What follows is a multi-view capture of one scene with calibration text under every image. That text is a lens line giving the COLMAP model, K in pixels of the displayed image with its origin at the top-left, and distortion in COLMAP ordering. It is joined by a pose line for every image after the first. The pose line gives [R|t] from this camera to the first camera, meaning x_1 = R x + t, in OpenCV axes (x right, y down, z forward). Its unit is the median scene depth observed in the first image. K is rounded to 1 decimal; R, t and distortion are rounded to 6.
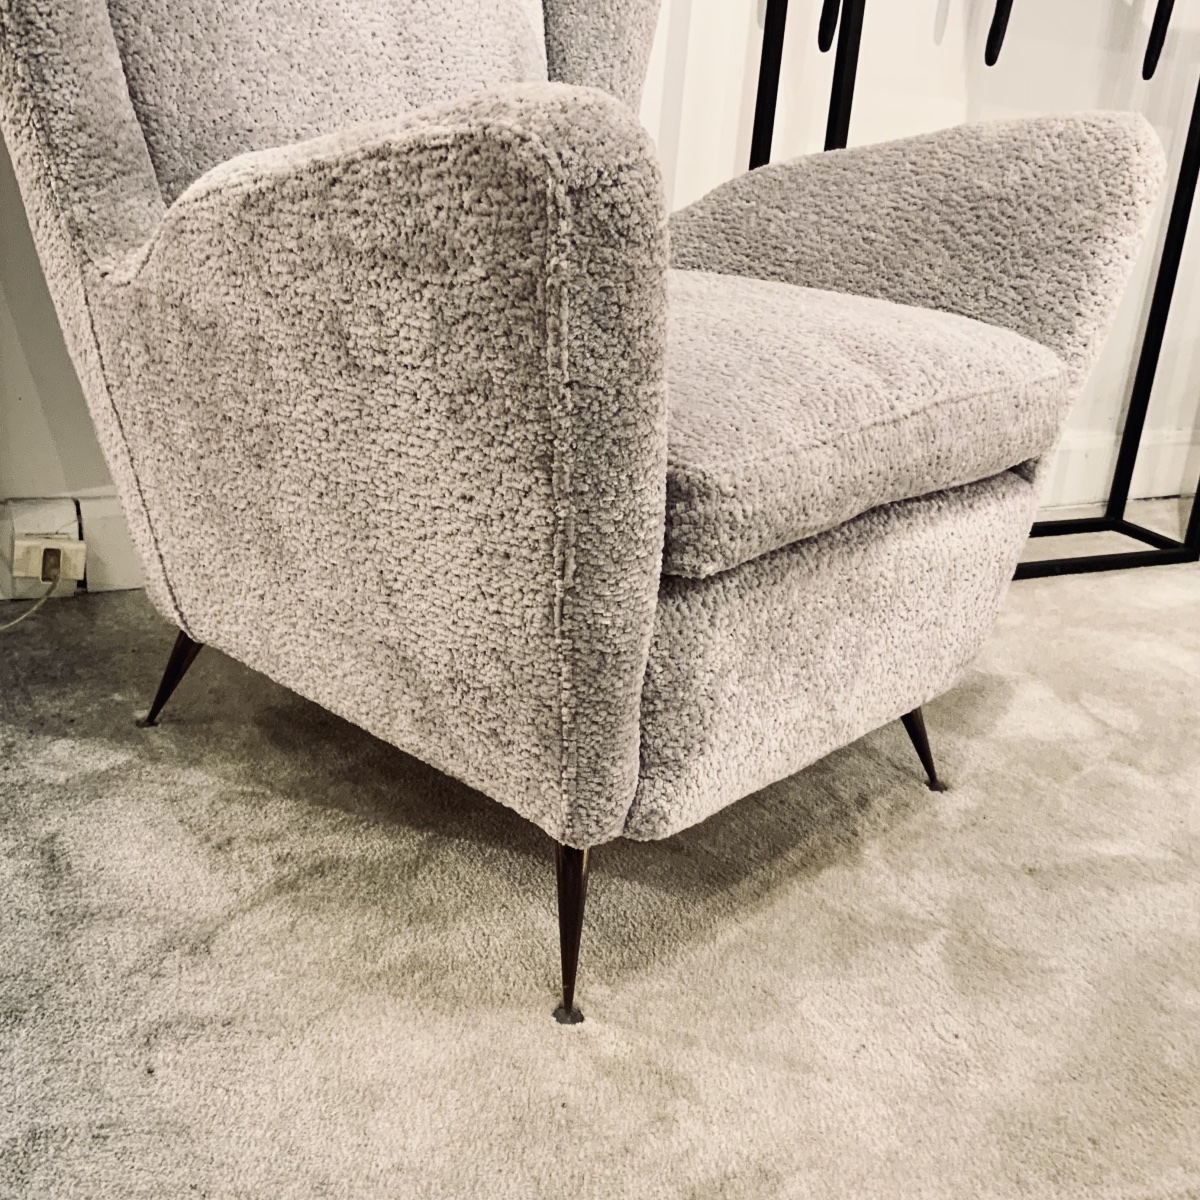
lens RADIAL K [[1379.7, 0, 593.3], [0, 1379.7, 628.4], [0, 0, 1]] dist [0.127322, -0.247796]
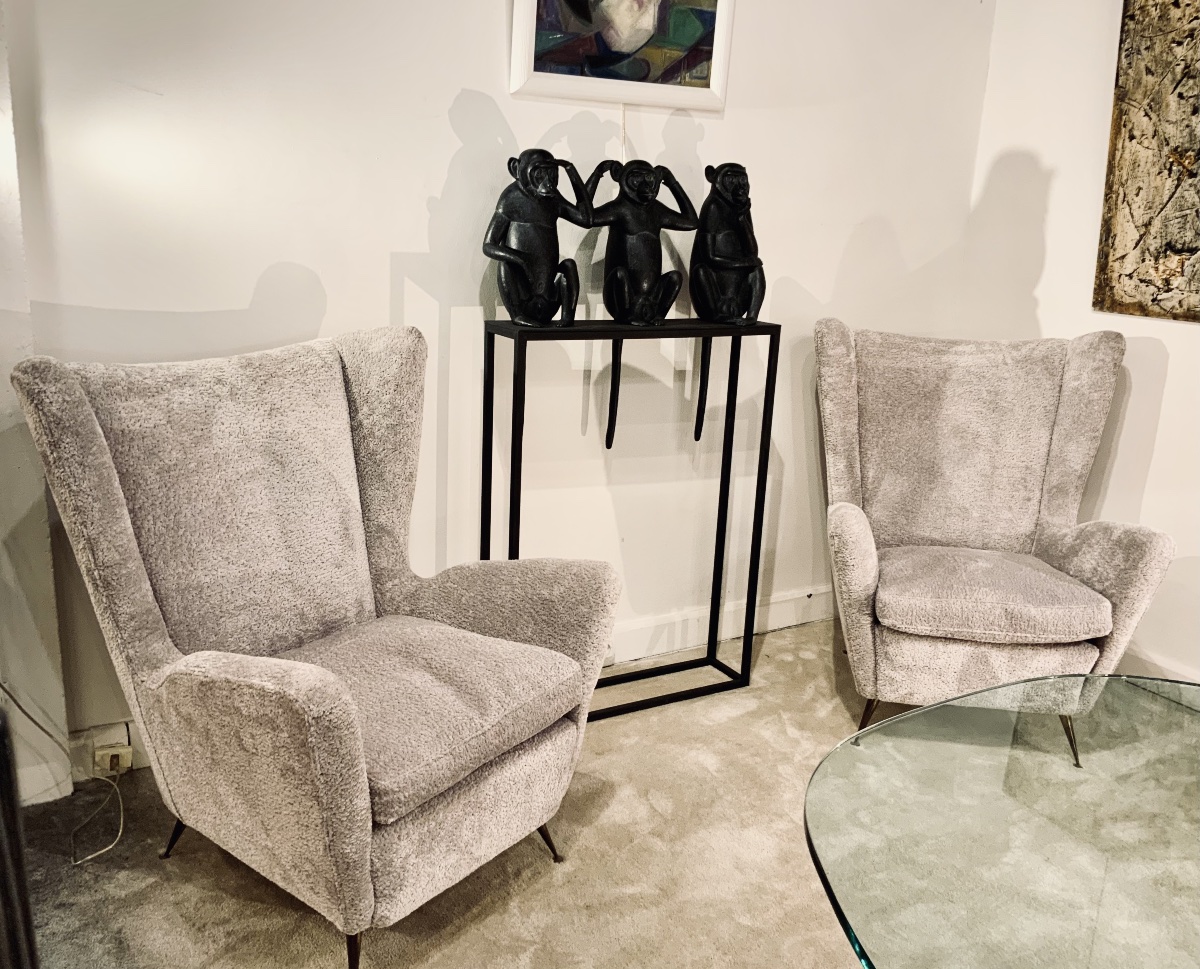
lens RADIAL K [[1065.3, 0, 600.0], [0, 1065.3, 484.5], [0, 0, 1]] dist [0.118638, -0.205753]
pose [[0.996421, -0.047906, 0.069641, 0.283354], [0.054783, 0.993432, -0.100455, -0.348619], [-0.064371, 0.103911, 0.992501, -0.823834]]
